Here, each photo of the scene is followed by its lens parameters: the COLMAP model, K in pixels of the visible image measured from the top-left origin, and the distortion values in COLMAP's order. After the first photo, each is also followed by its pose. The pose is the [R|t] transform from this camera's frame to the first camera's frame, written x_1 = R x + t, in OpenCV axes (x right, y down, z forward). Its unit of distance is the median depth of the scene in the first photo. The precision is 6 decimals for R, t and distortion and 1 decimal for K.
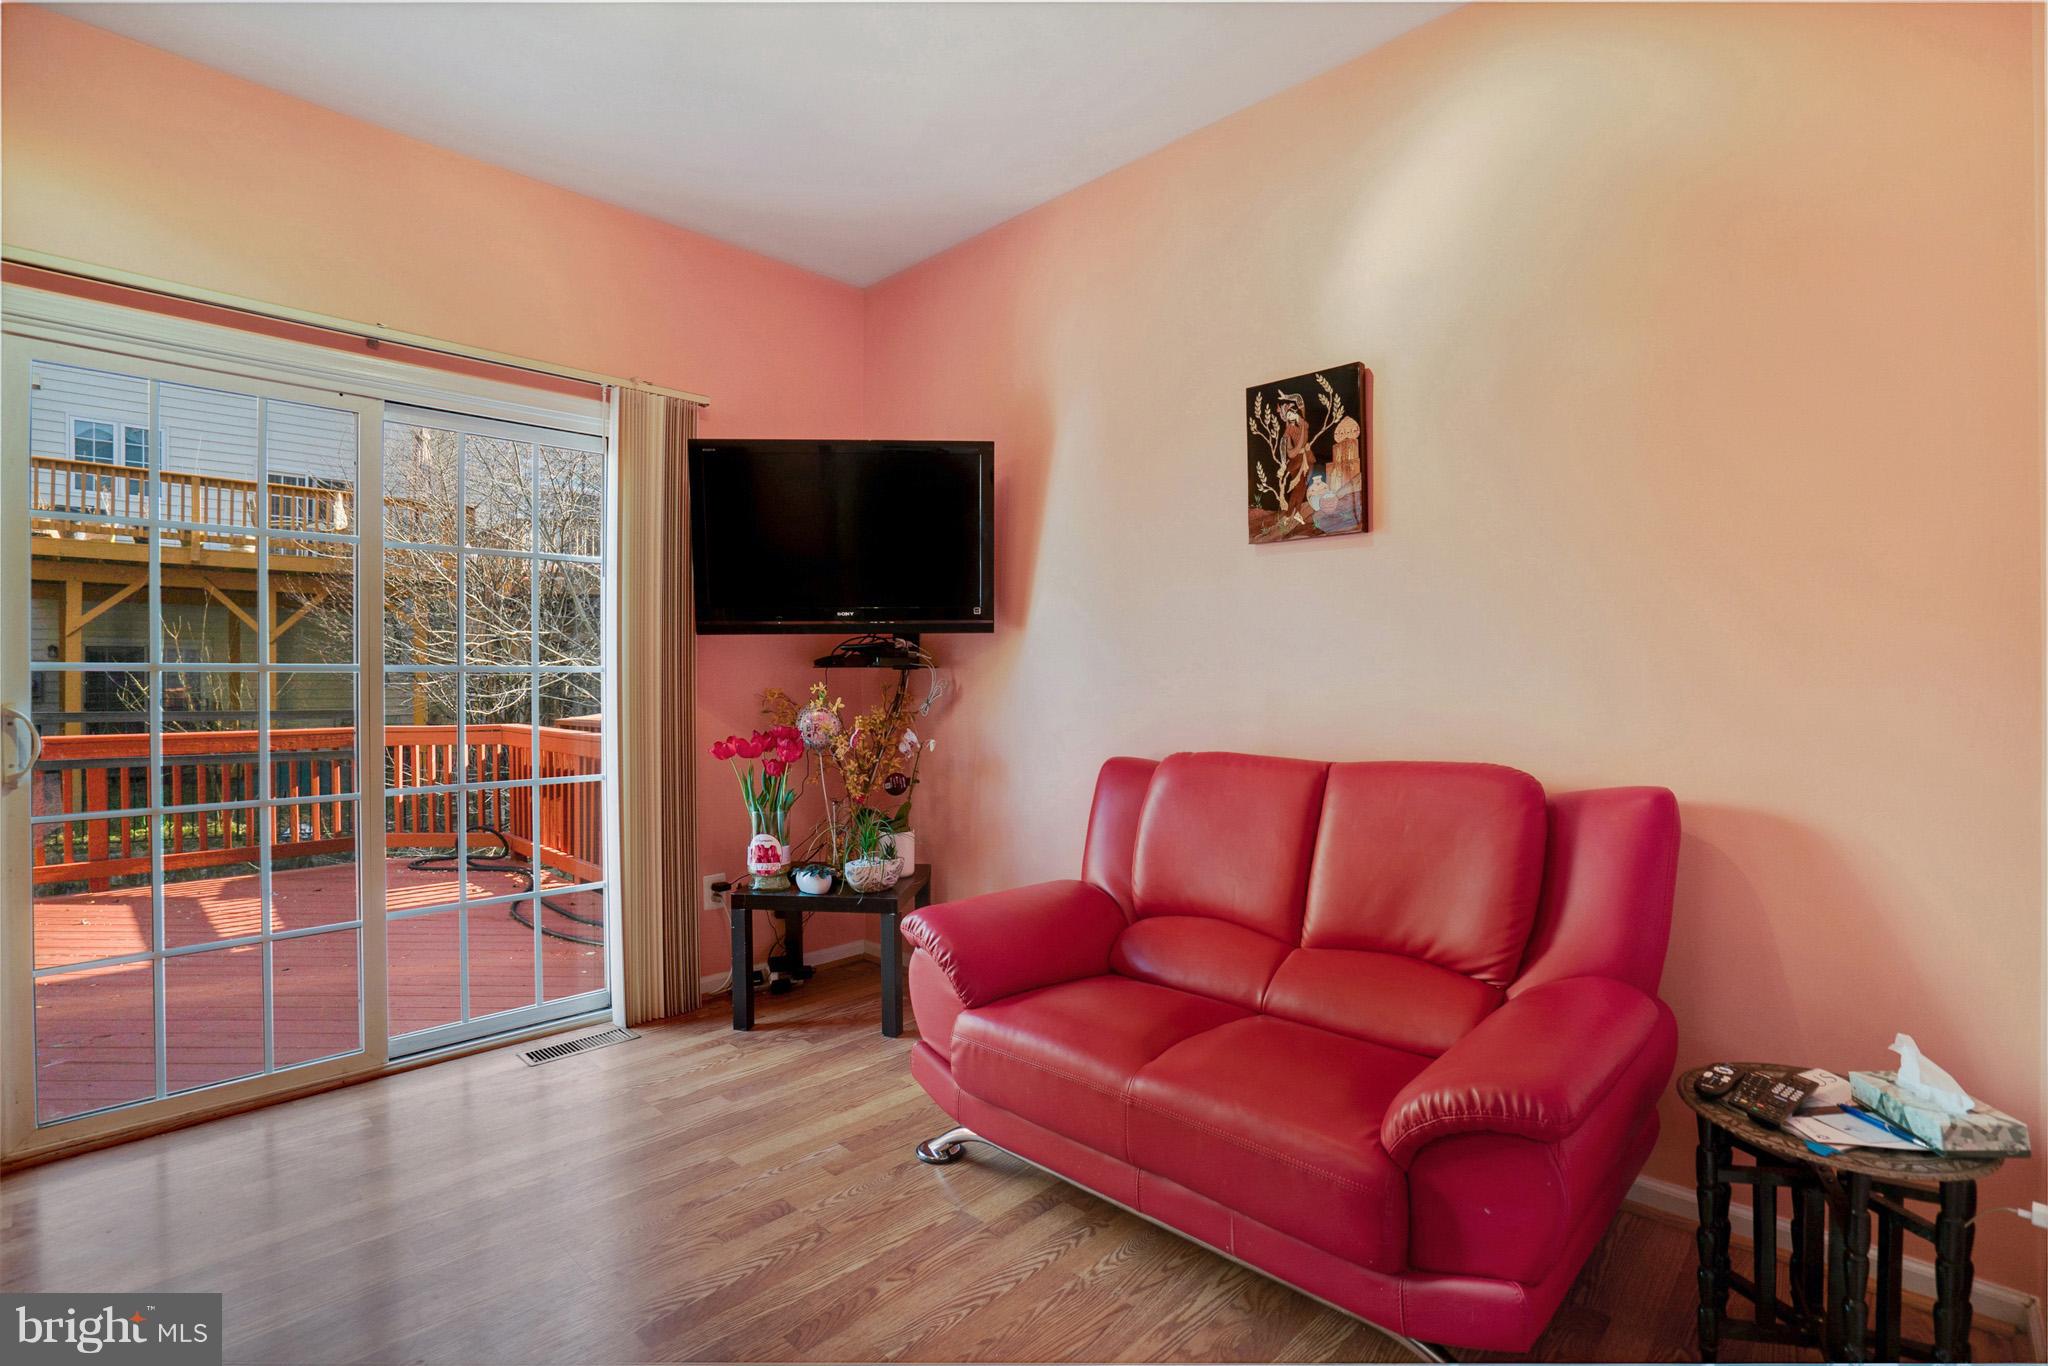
lens RADIAL K [[940.0, 0, 1024.0], [0, 940.0, 683.0], [0, 0, 1]] dist [0.000765, 0.000461]
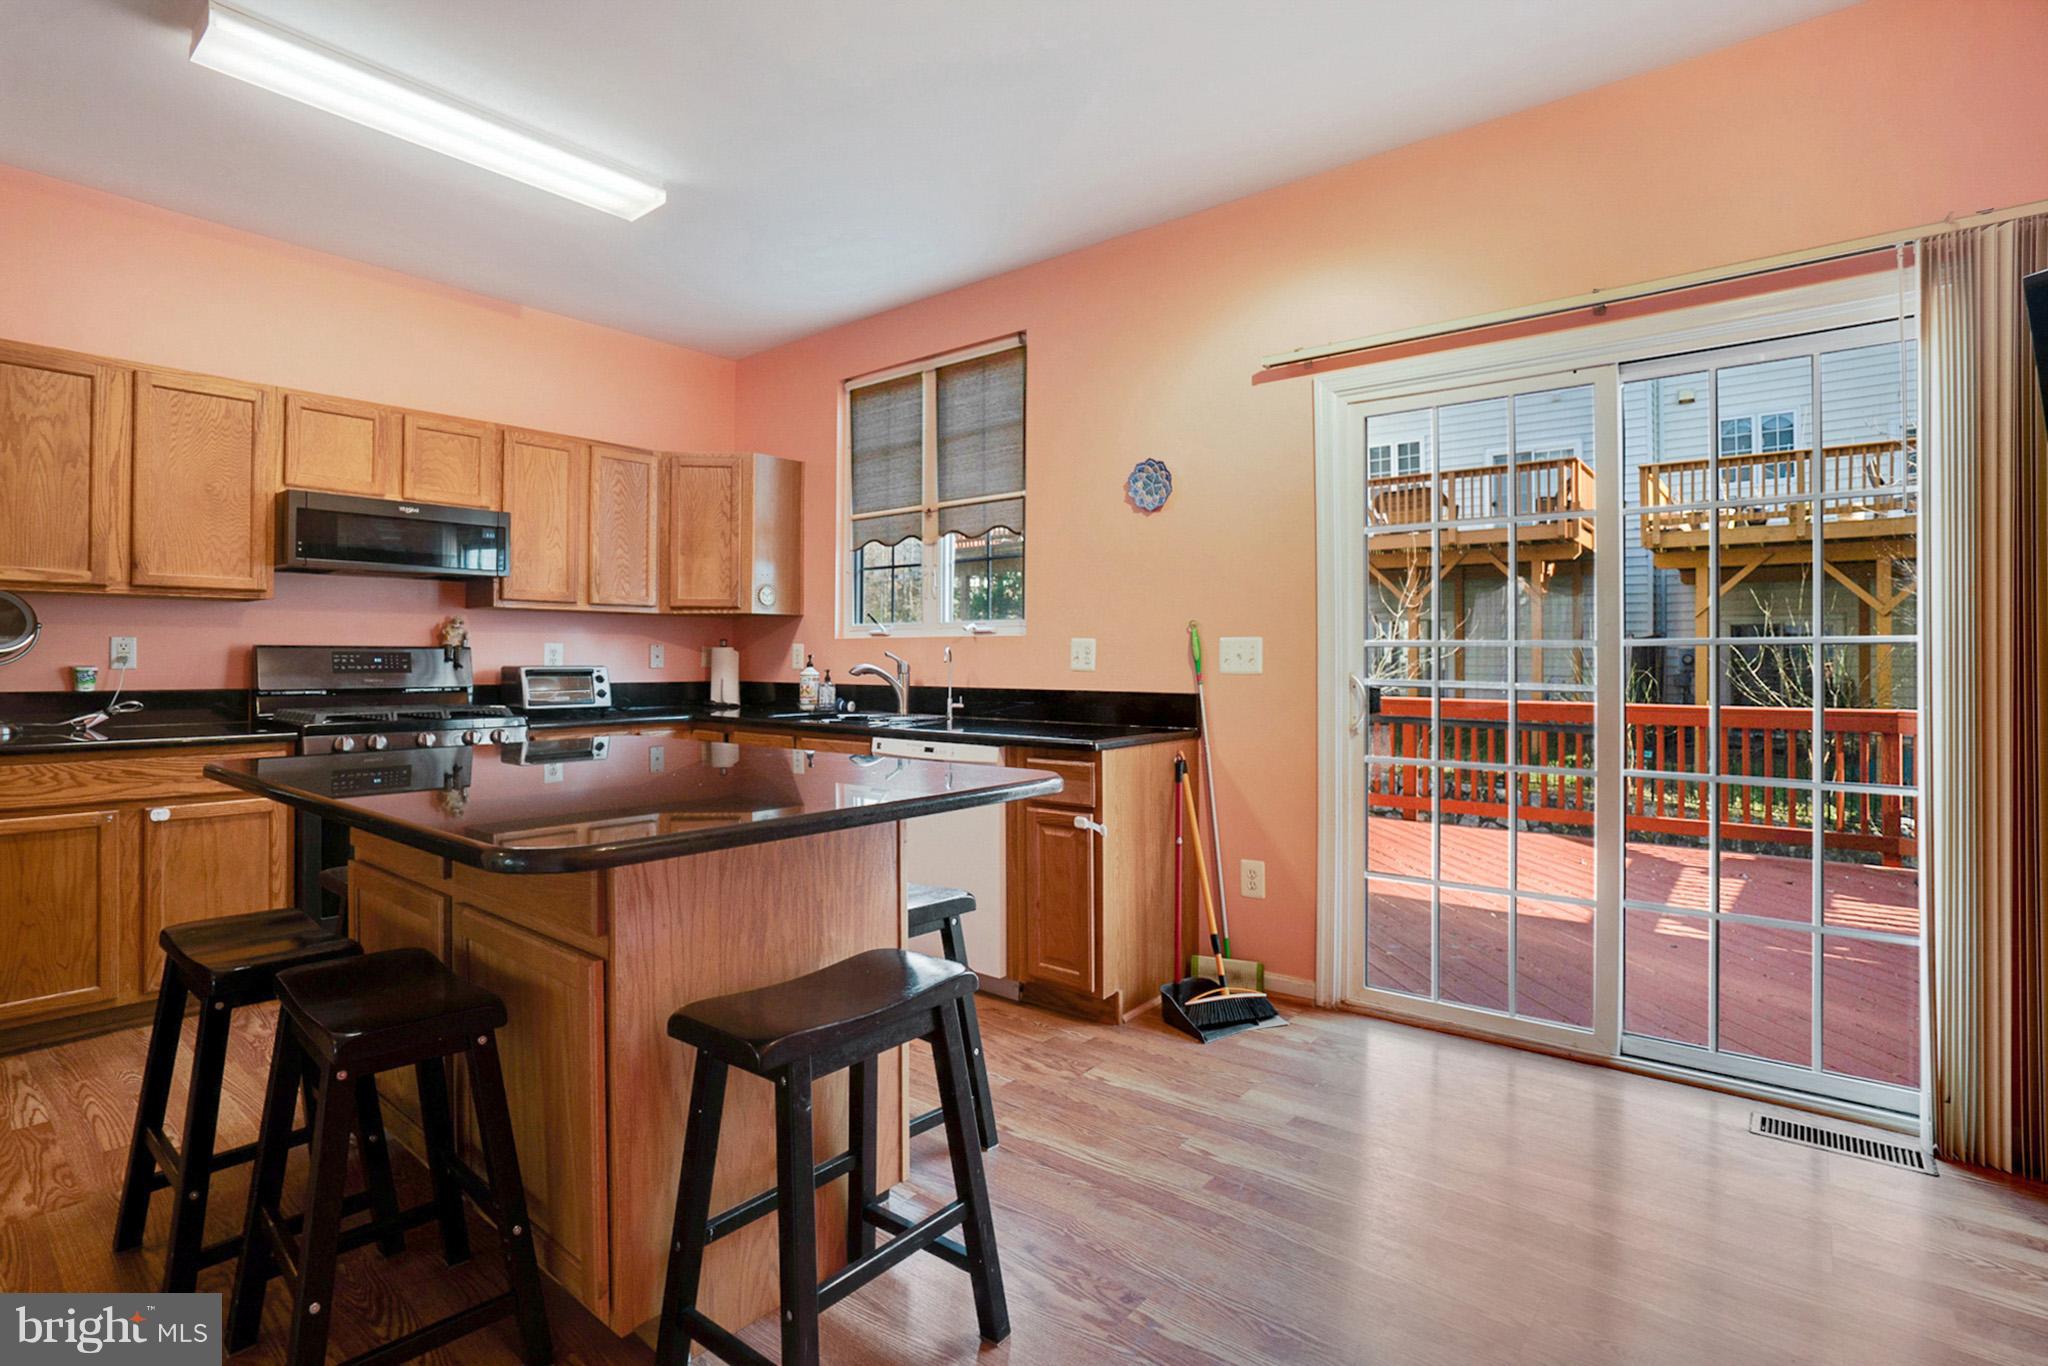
lens RADIAL K [[1003.8, 0, 1024.0], [0, 1003.8, 683.0], [0, 0, 1]] dist [-0.028414, 0.000608]
pose [[0.101069, 0.025968, -0.994540, 0.089748], [-0.002317, 0.999663, 0.025866, -0.000844], [0.994877, -0.000310, 0.101095, 0.102050]]
